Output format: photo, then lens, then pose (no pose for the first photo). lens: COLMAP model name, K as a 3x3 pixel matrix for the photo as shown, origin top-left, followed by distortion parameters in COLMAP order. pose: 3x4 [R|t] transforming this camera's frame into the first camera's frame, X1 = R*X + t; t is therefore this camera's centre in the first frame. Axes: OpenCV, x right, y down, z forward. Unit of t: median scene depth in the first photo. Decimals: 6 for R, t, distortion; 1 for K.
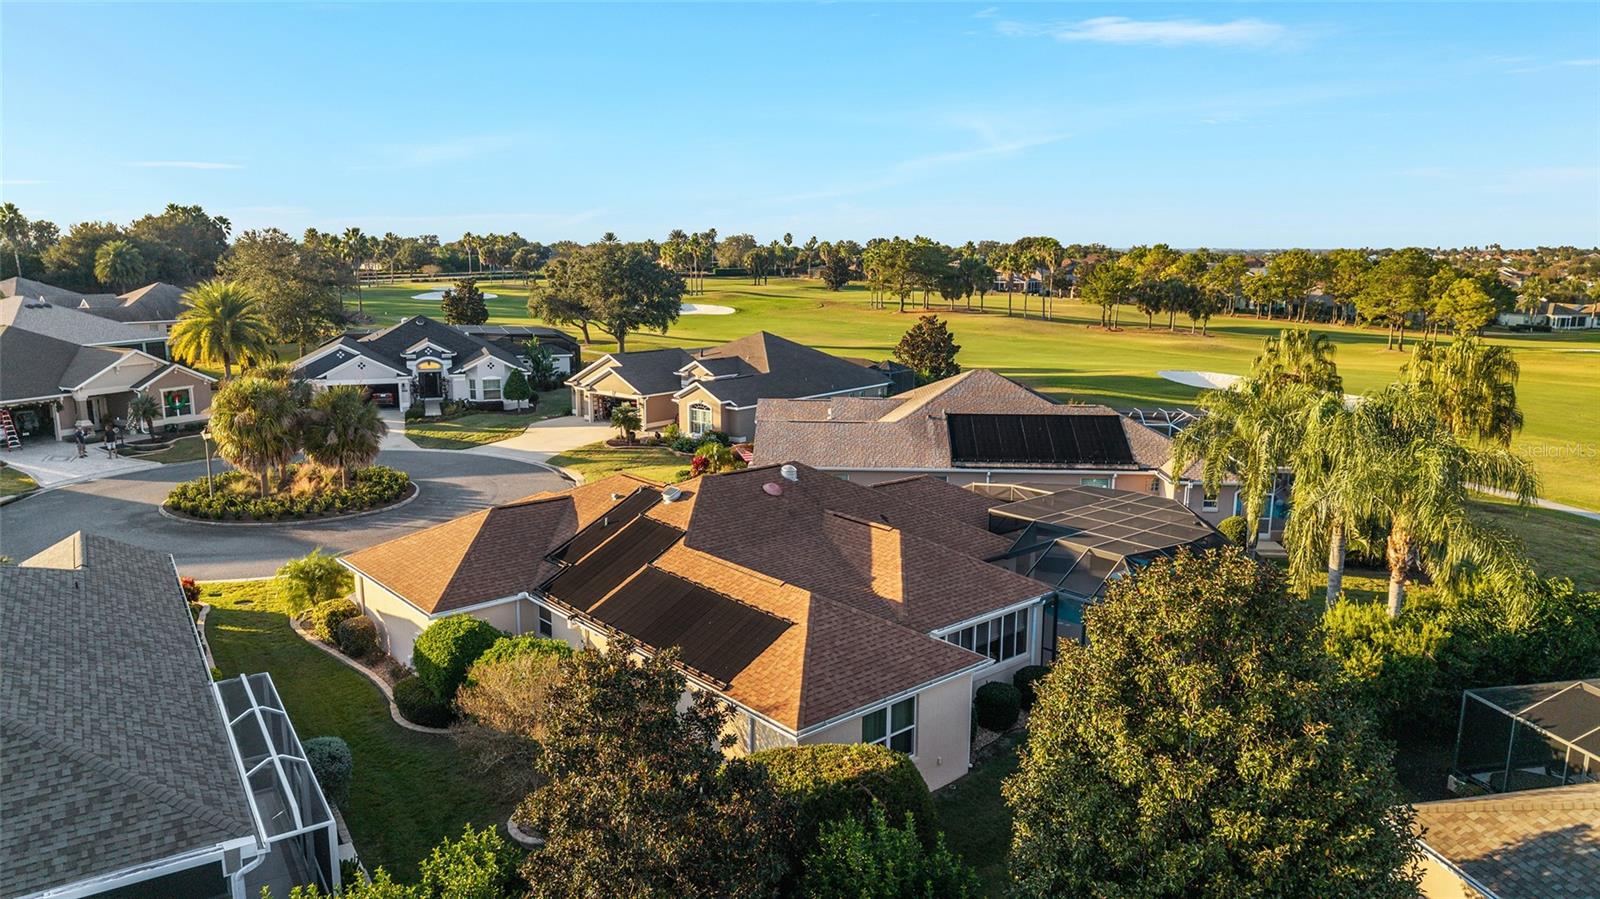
lens RADIAL K [[1049.3, 0, 800.0], [0, 1049.3, 449.5], [0, 0, 1]] dist [-0.002001, -0.005946]
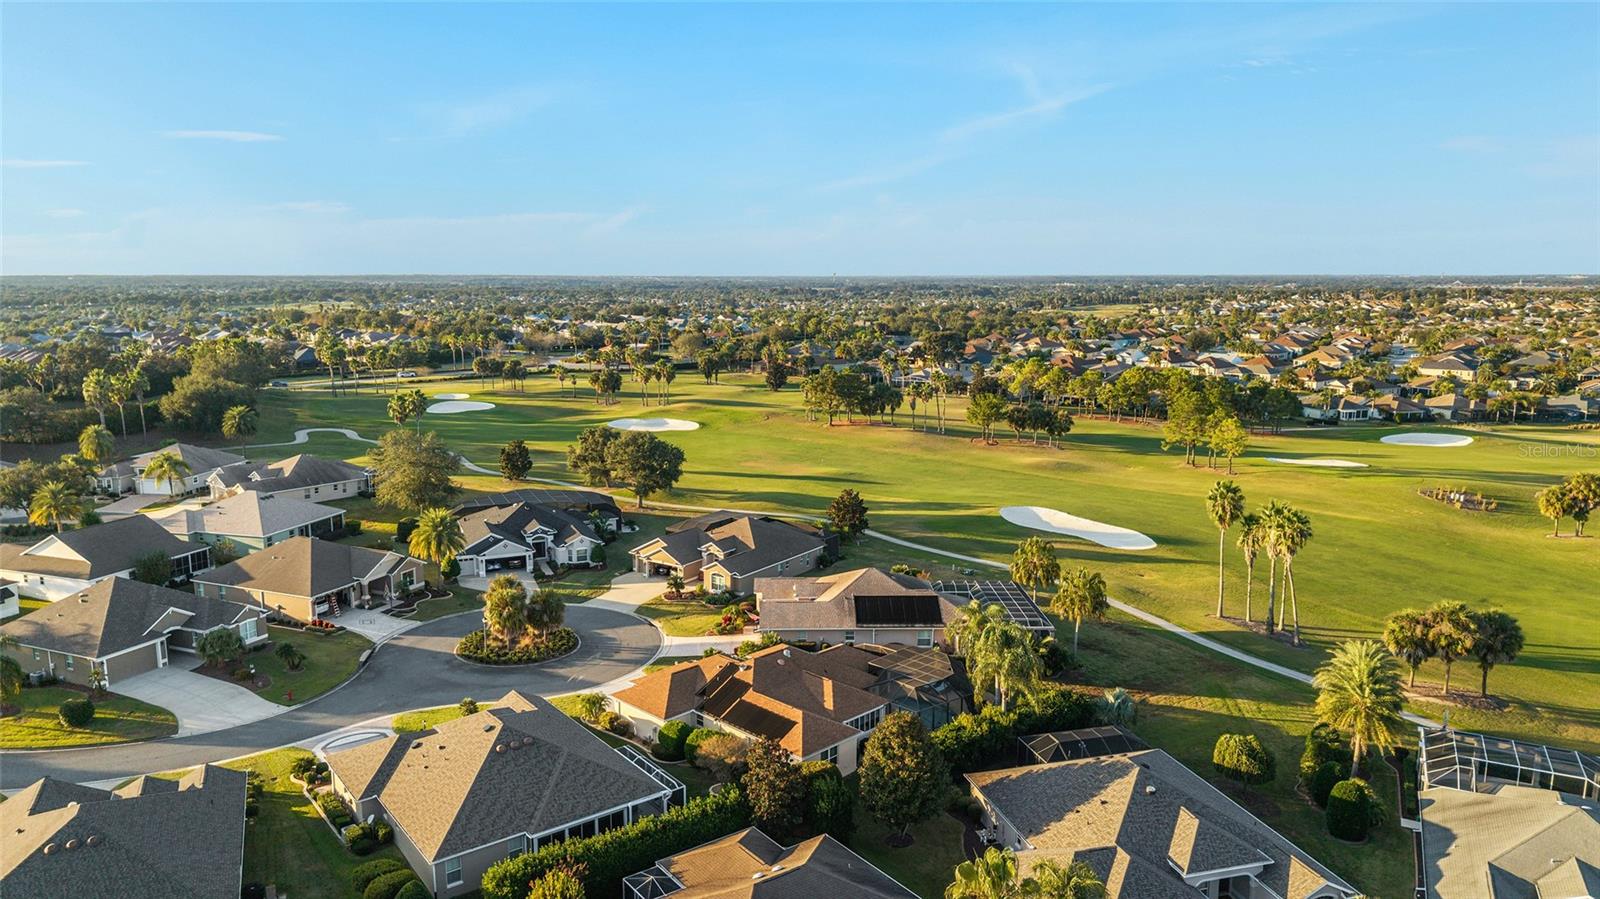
lens RADIAL K [[1049.3, 0, 800.0], [0, 1049.3, 449.5], [0, 0, 1]] dist [-0.002001, -0.005946]
pose [[0.997703, -0.019534, 0.064858, -0.074569], [0.021105, 0.999498, -0.023617, -0.228289], [-0.064364, 0.024932, 0.997615, -0.848807]]
